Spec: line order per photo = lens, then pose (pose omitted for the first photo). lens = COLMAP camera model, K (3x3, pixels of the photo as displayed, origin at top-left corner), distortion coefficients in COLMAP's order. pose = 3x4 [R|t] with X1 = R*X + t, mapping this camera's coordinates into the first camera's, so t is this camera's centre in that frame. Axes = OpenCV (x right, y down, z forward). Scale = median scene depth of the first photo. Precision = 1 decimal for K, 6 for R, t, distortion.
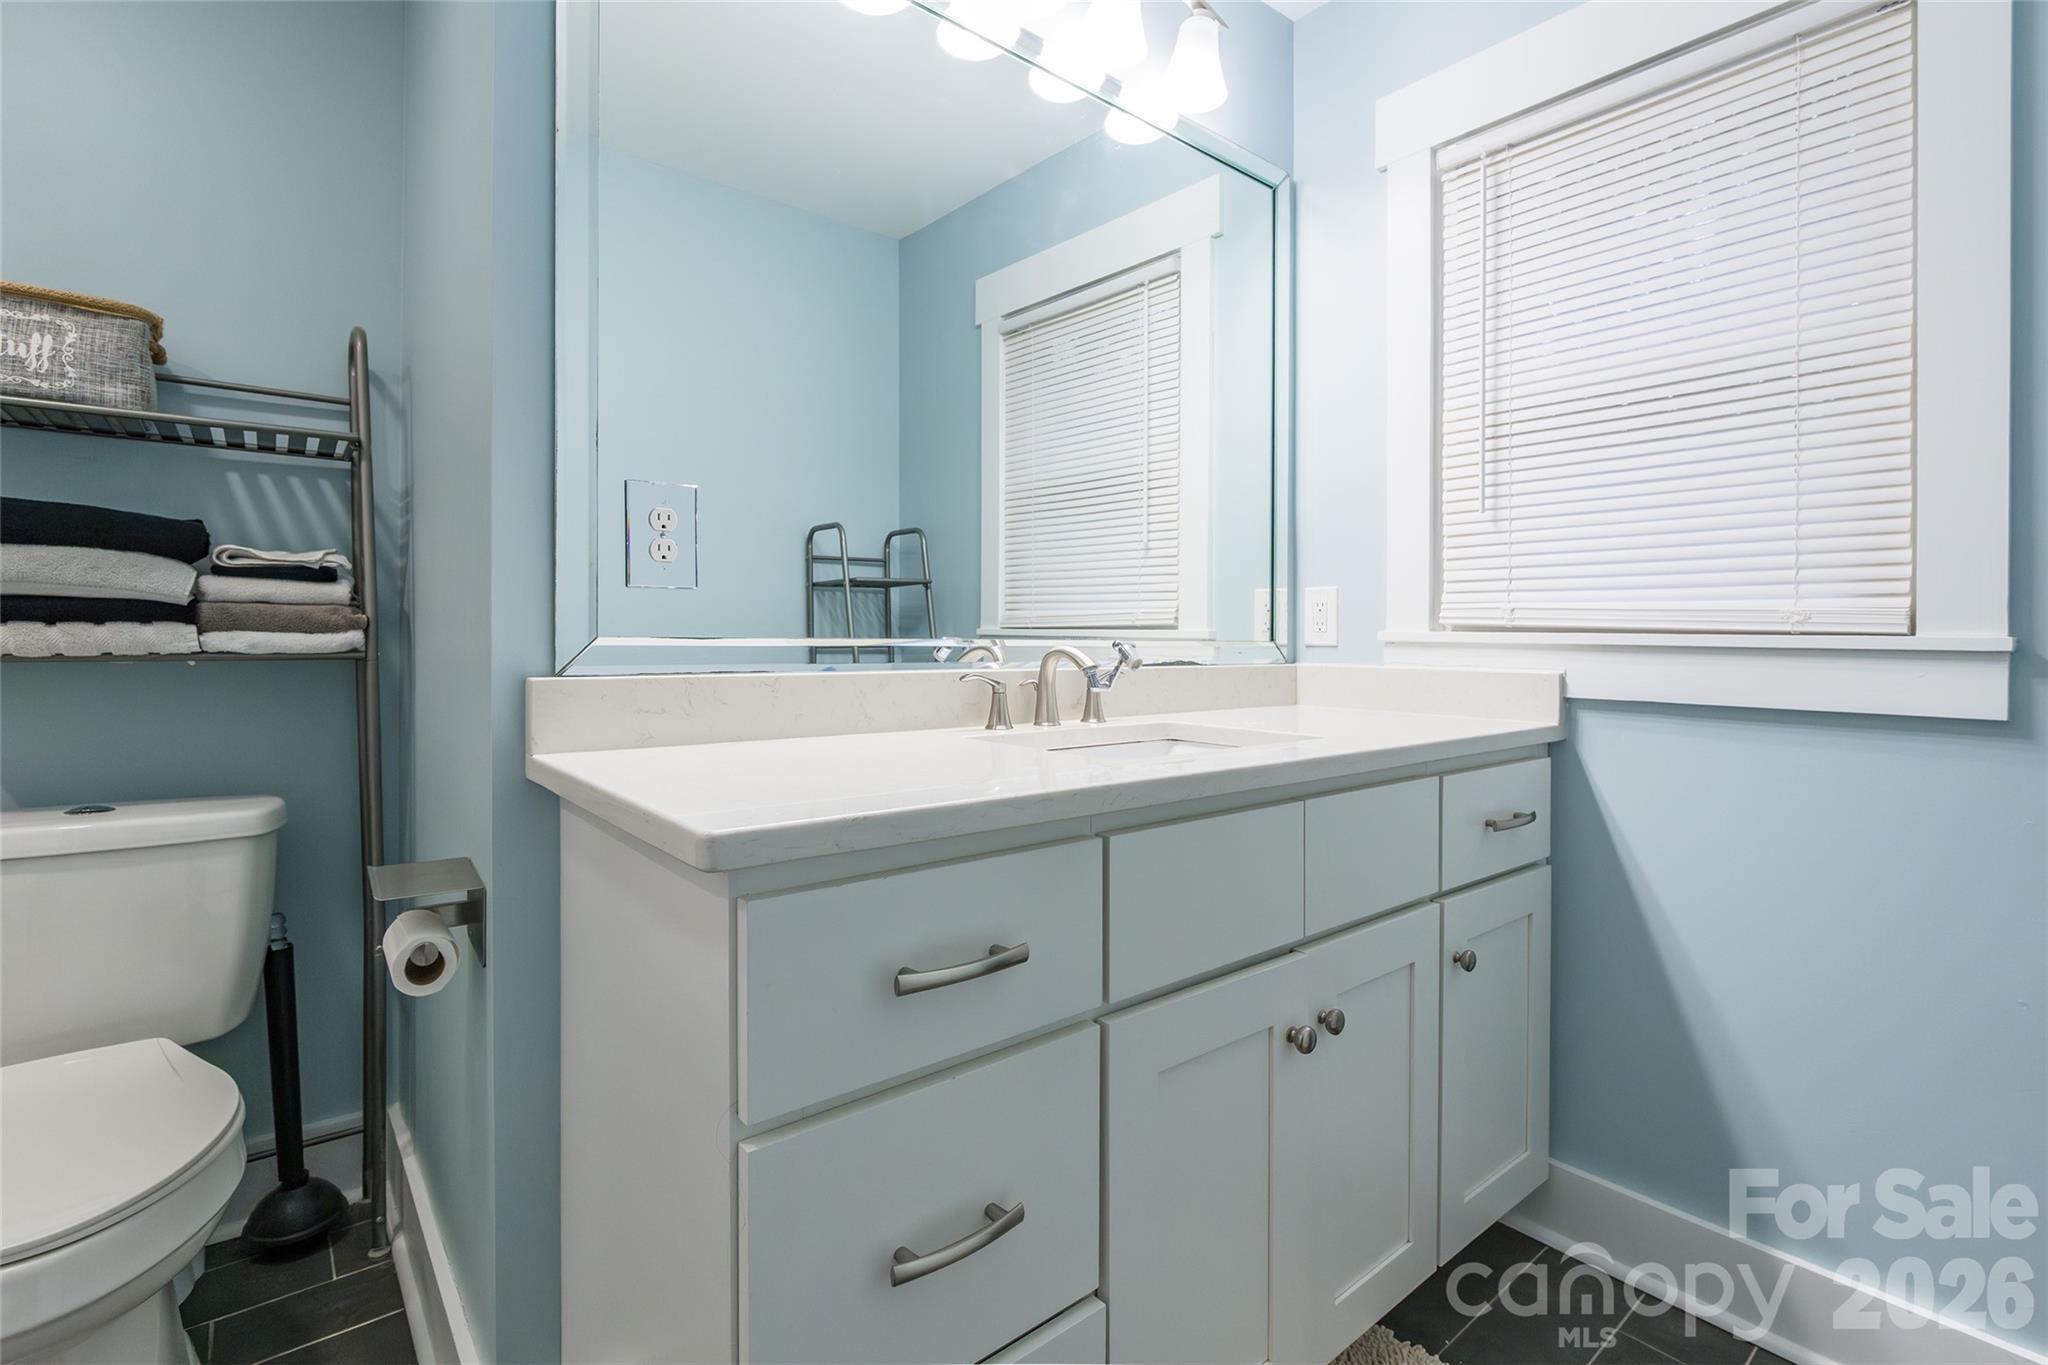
lens RADIAL K [[959.9, 0, 1033.5], [0, 959.9, 657.7], [0, 0, 1]] dist [-0.002657, -0.000233]
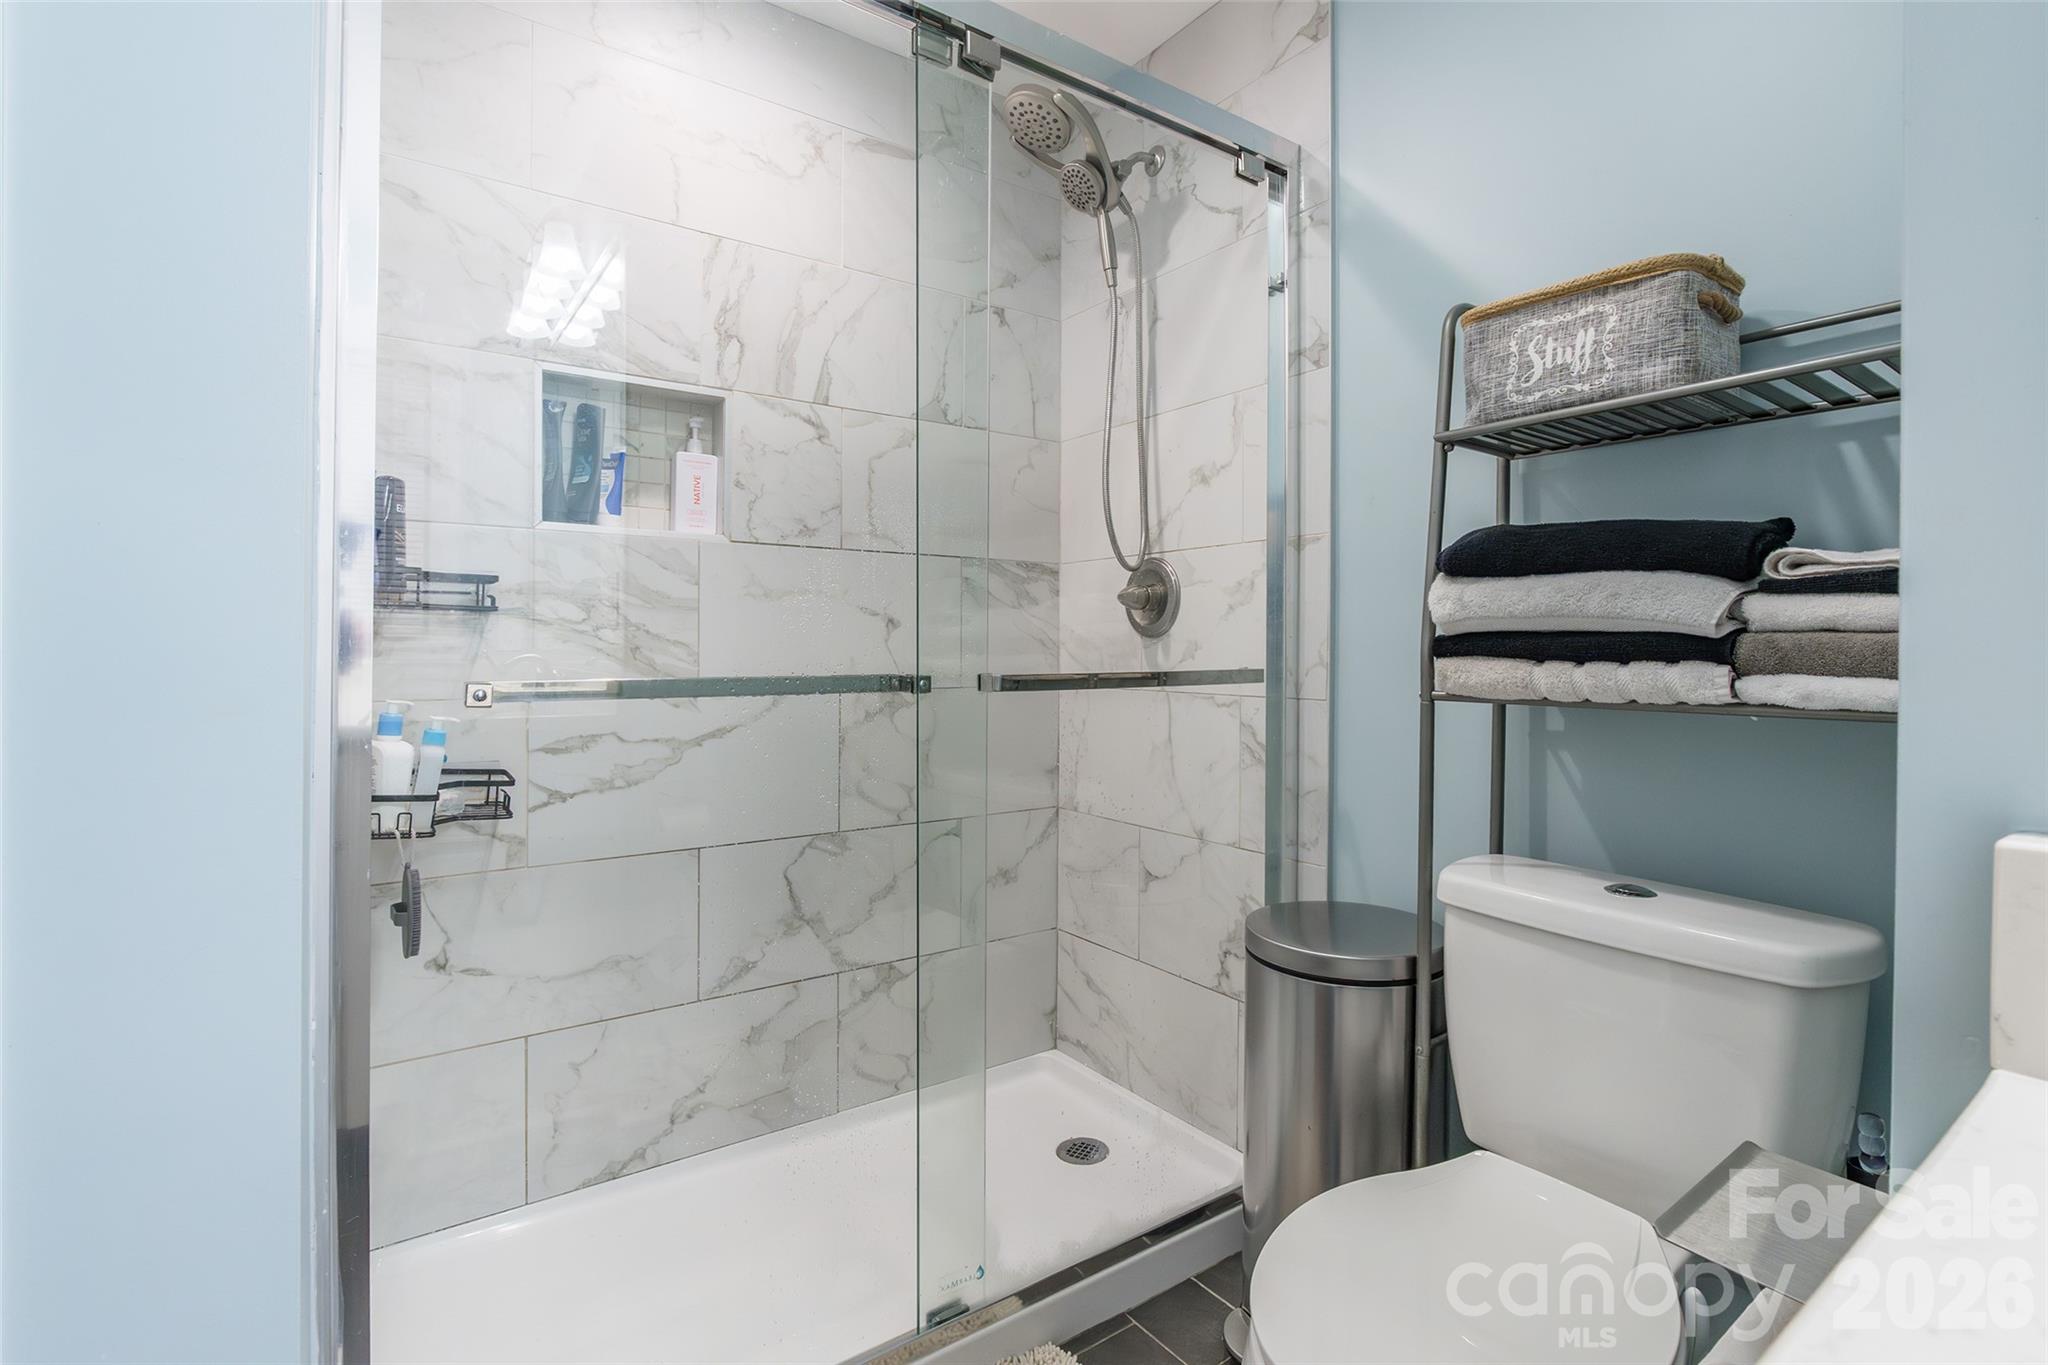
lens RADIAL K [[959.9, 0, 1033.5], [0, 959.9, 657.7], [0, 0, 1]] dist [-0.002657, -0.000233]
pose [[-0.069419, -0.004034, -0.997579, -0.130499], [-0.031411, 0.999505, -0.001856, -0.022756], [0.997093, 0.031206, -0.069512, 0.543799]]
